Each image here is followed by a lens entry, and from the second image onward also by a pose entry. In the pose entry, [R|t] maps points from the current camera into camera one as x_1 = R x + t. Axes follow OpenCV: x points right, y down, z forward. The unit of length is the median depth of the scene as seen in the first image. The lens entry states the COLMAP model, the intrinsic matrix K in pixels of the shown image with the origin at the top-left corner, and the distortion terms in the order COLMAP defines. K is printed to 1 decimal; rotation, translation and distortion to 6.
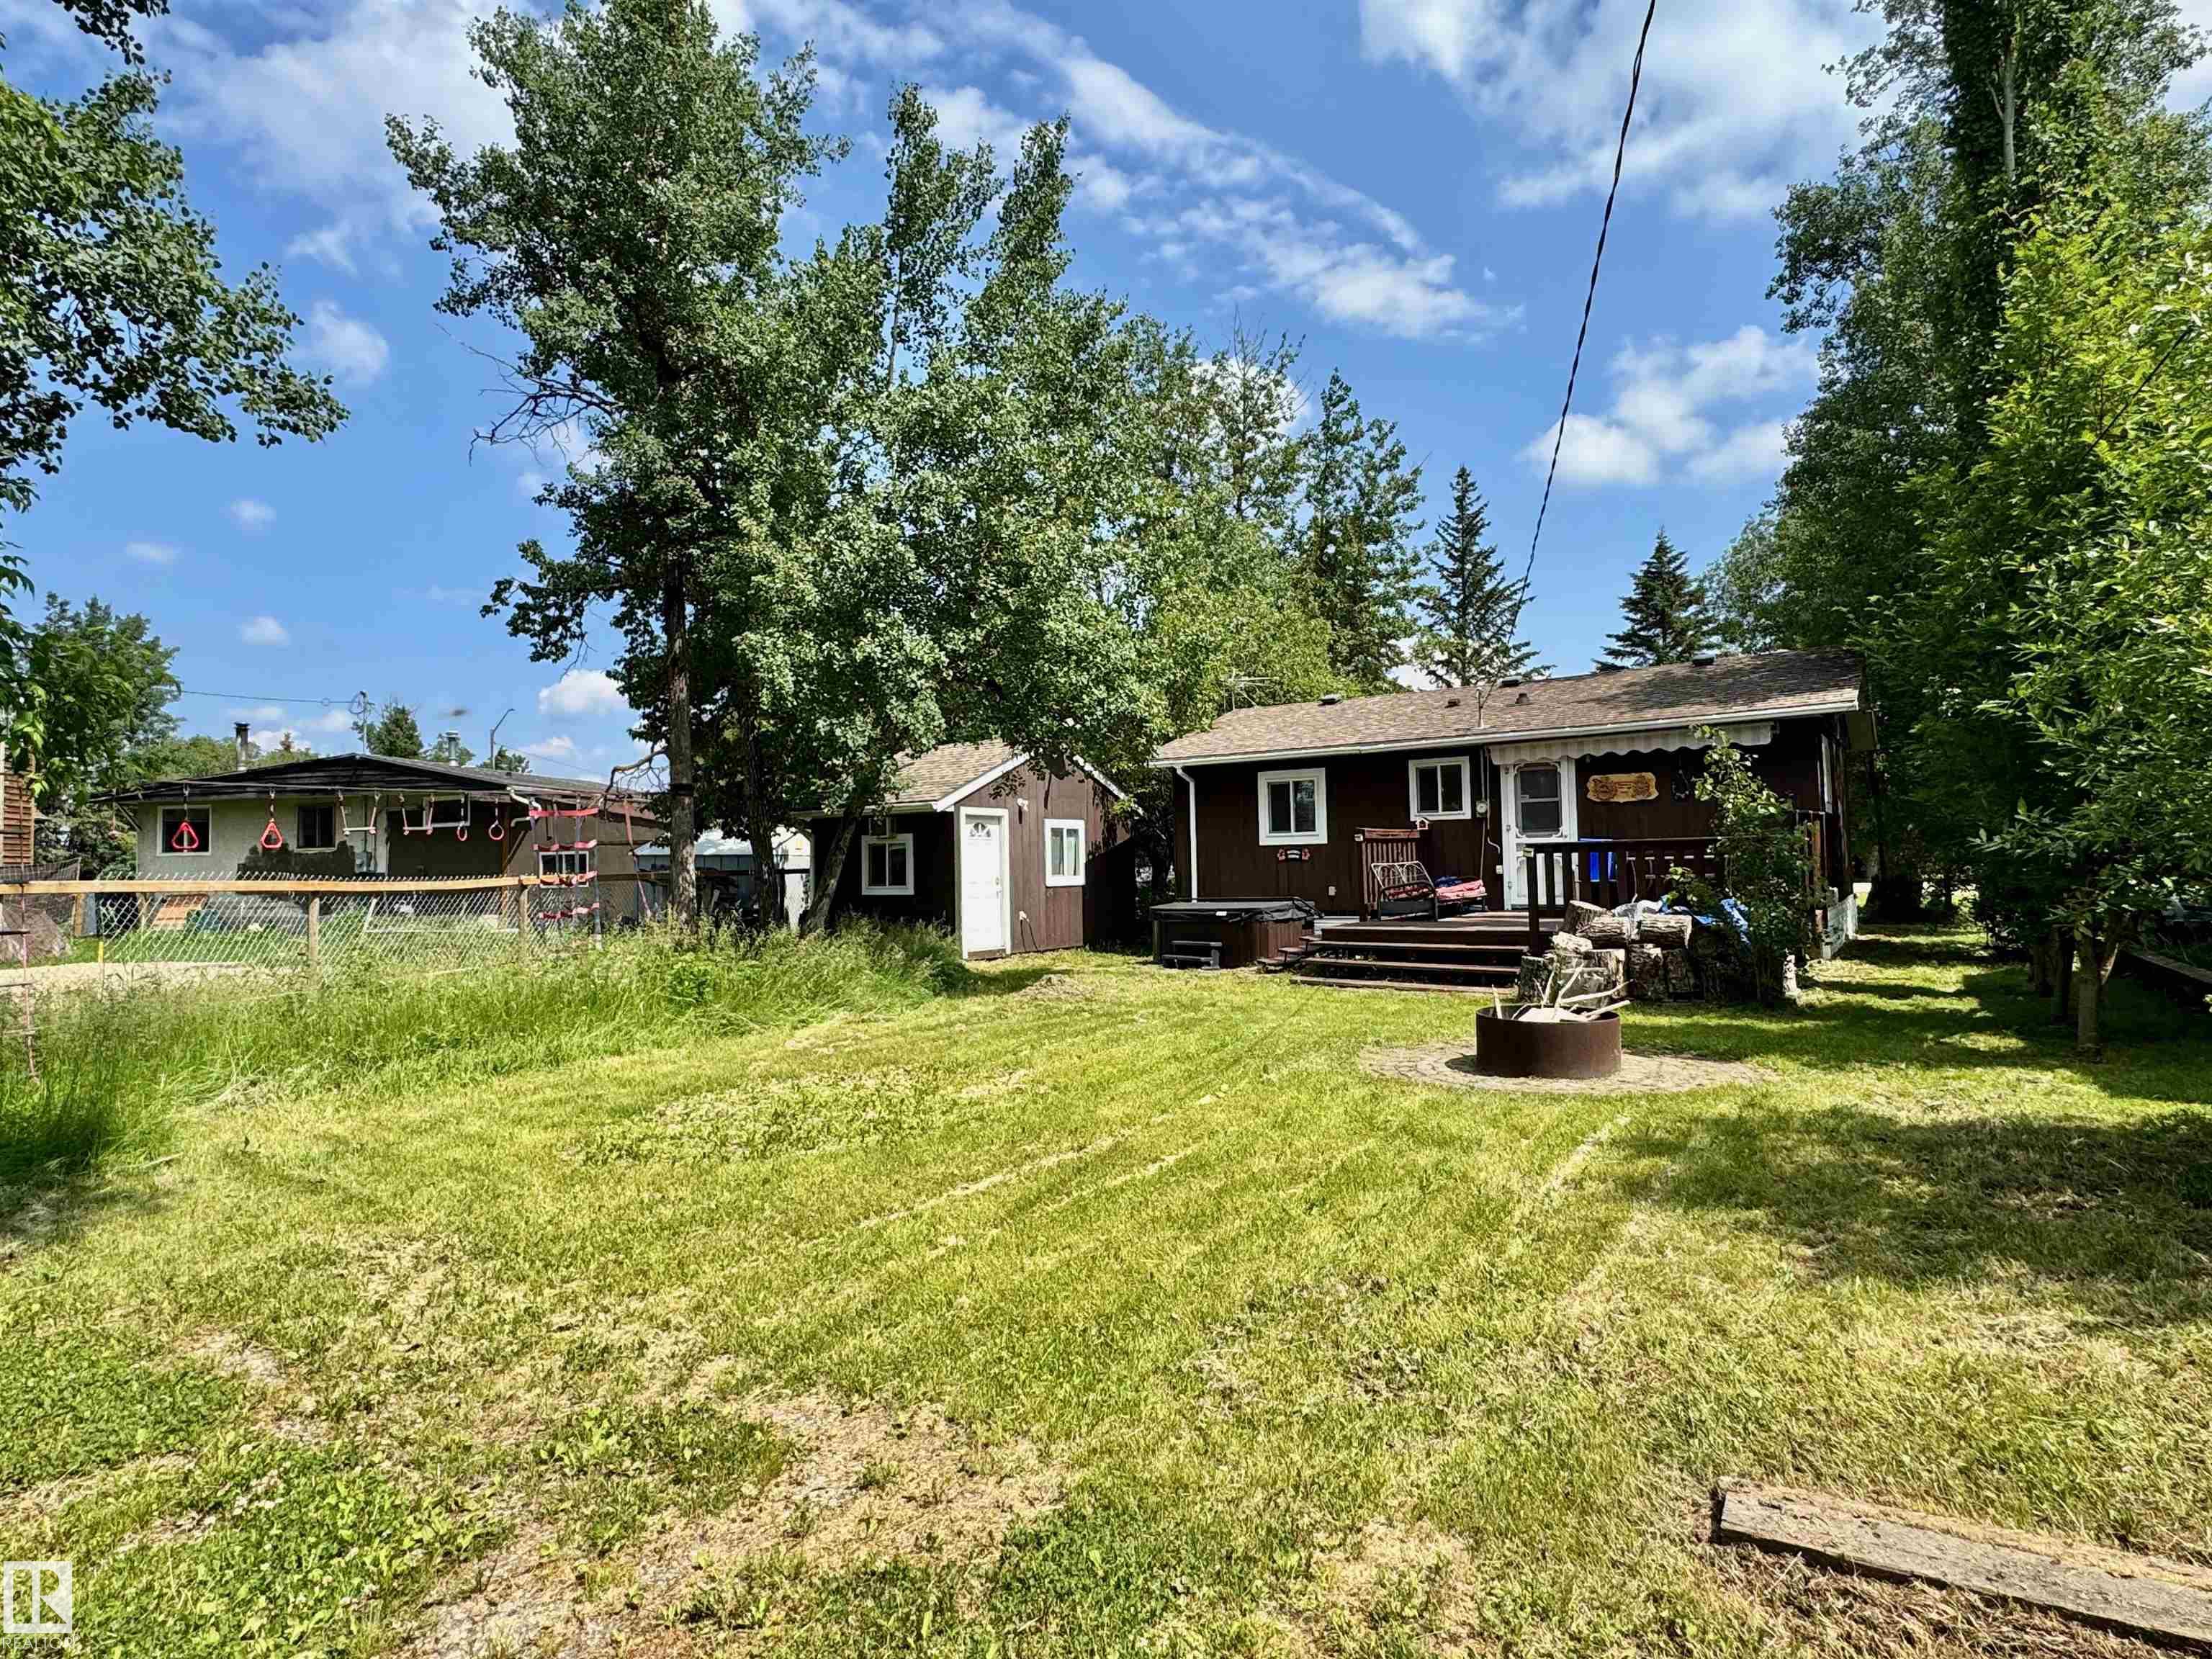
lens RADIAL K [[1203.0, 0, 1101.3], [0, 1203.0, 825.1], [0, 0, 1]] dist [0.006500, -0.000622]
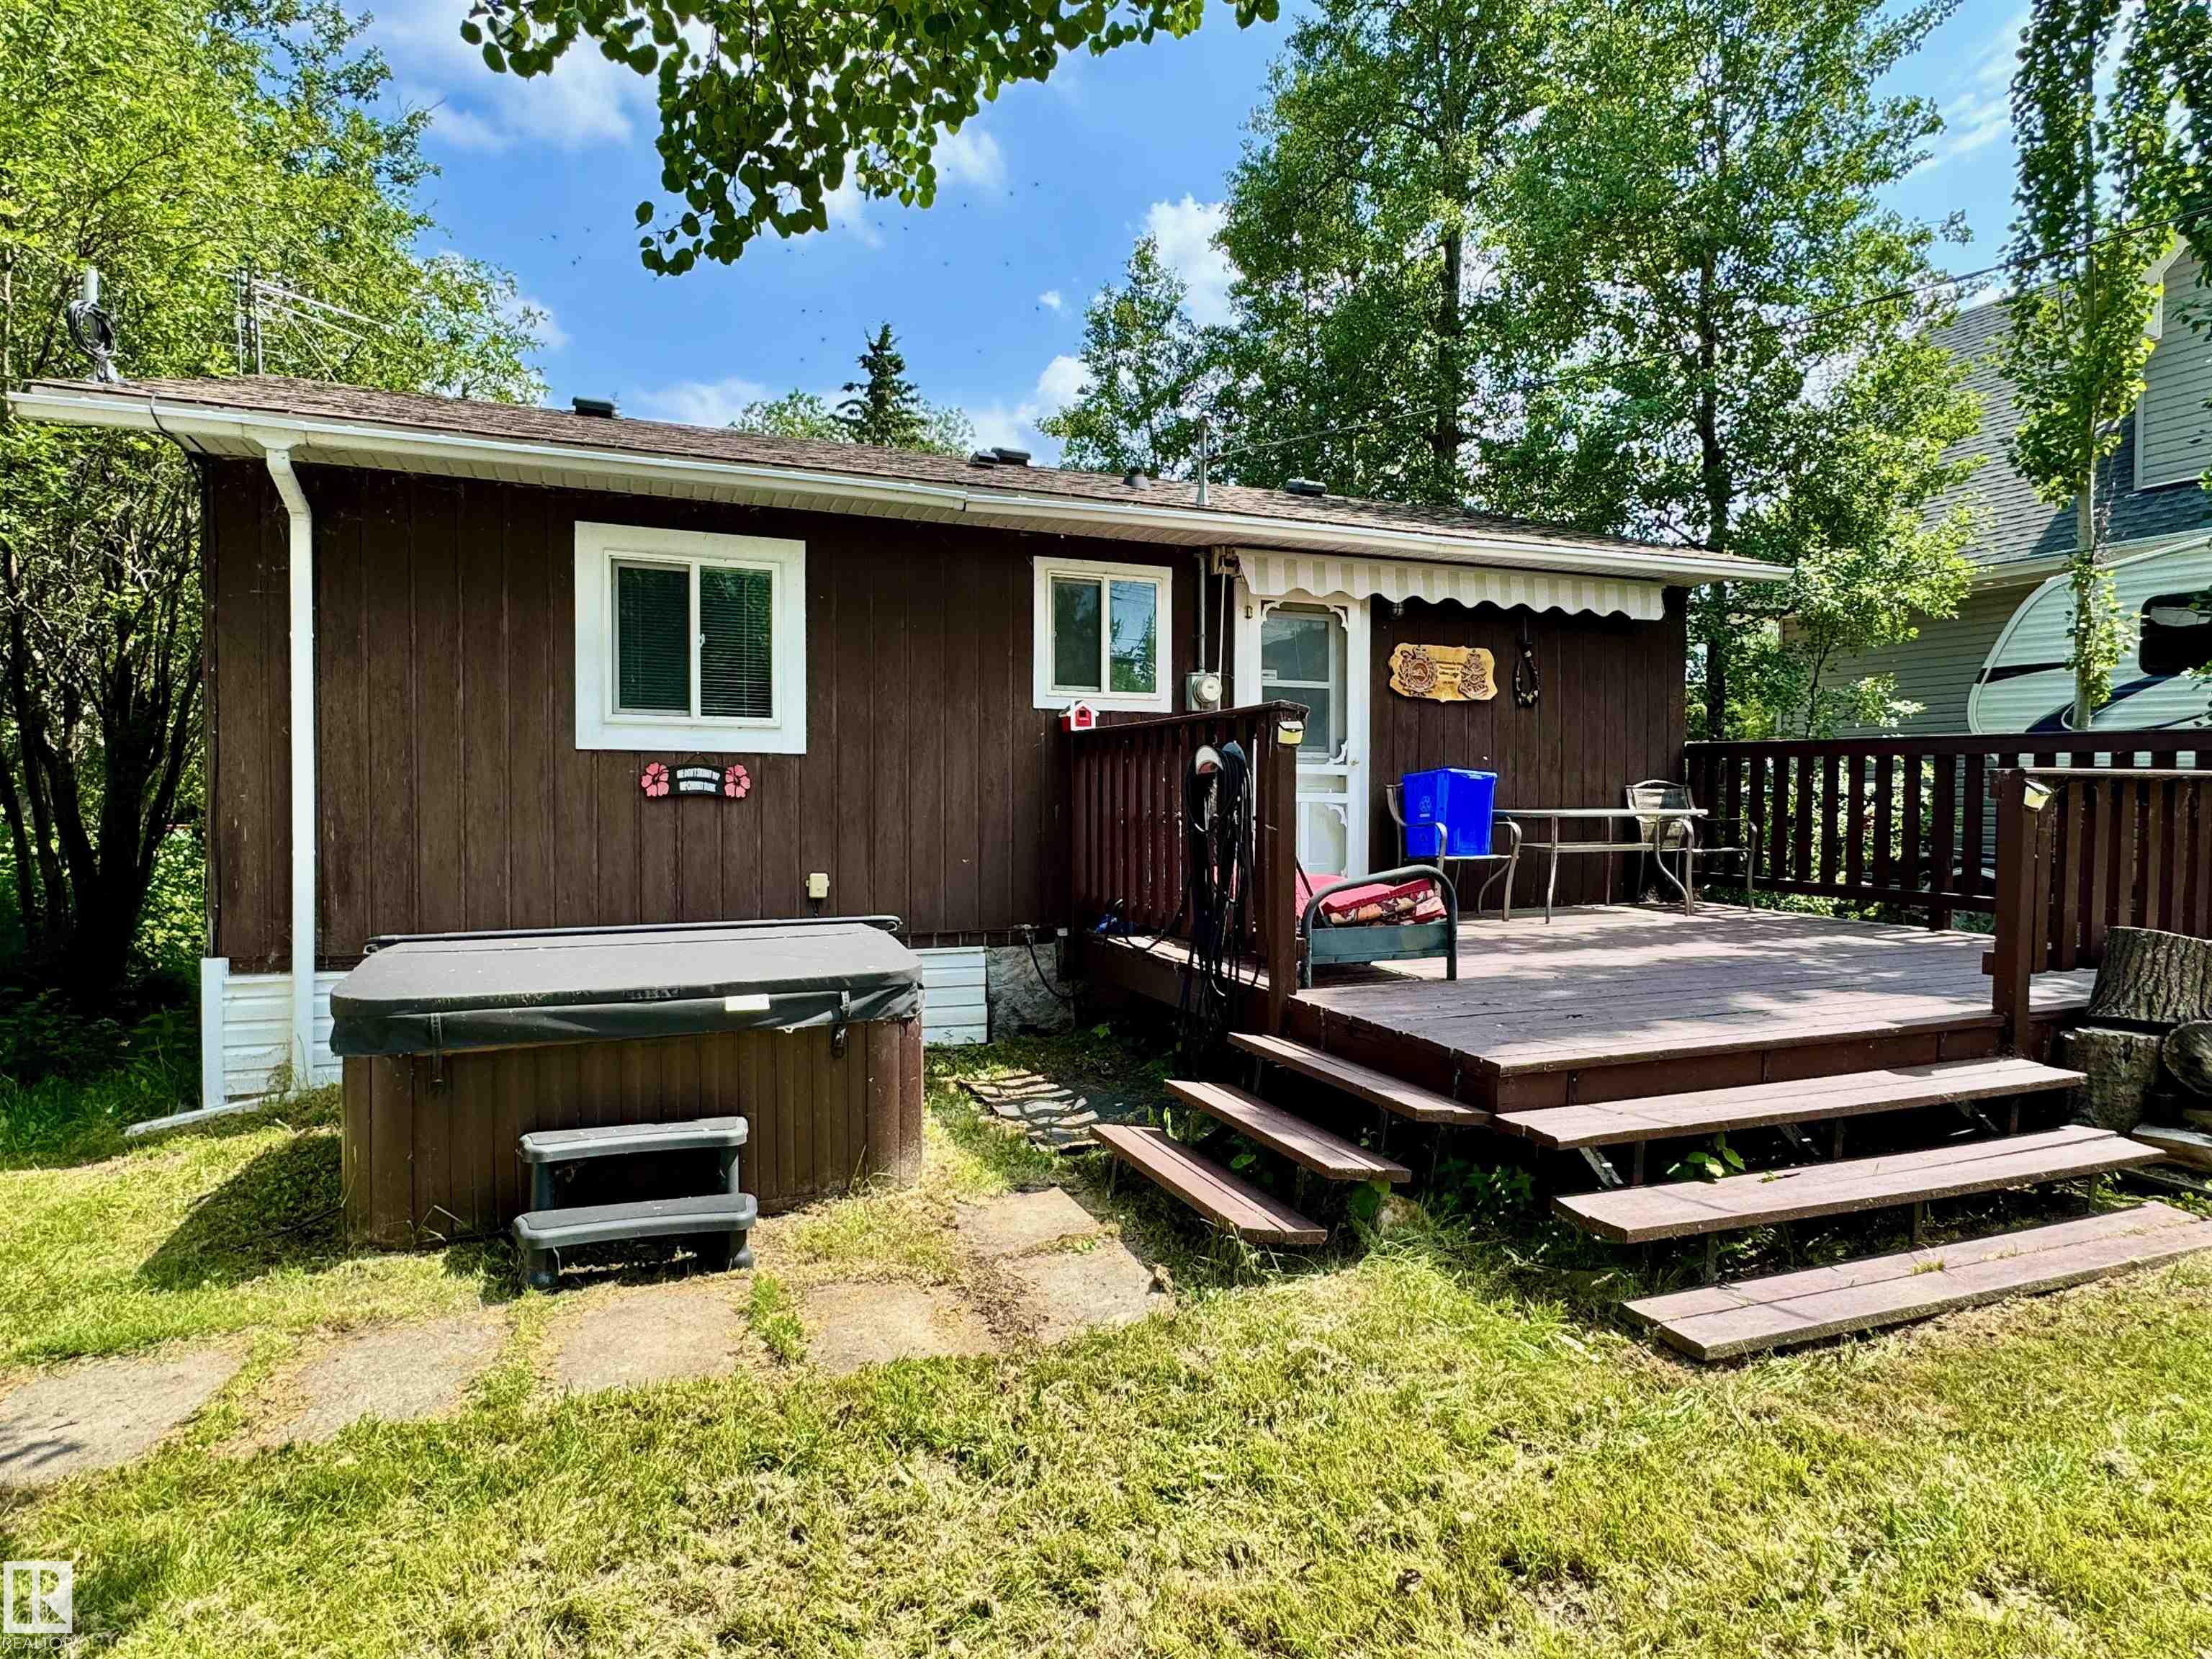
lens RADIAL K [[1203.0, 0, 1101.3], [0, 1203.0, 825.1], [0, 0, 1]] dist [0.006500, -0.000622]
pose [[0.550296, 0.007033, 0.834940, -0.061725], [-0.043748, 0.998834, 0.020420, 0.024764], [-0.833822, -0.047765, 0.549962, 0.703664]]
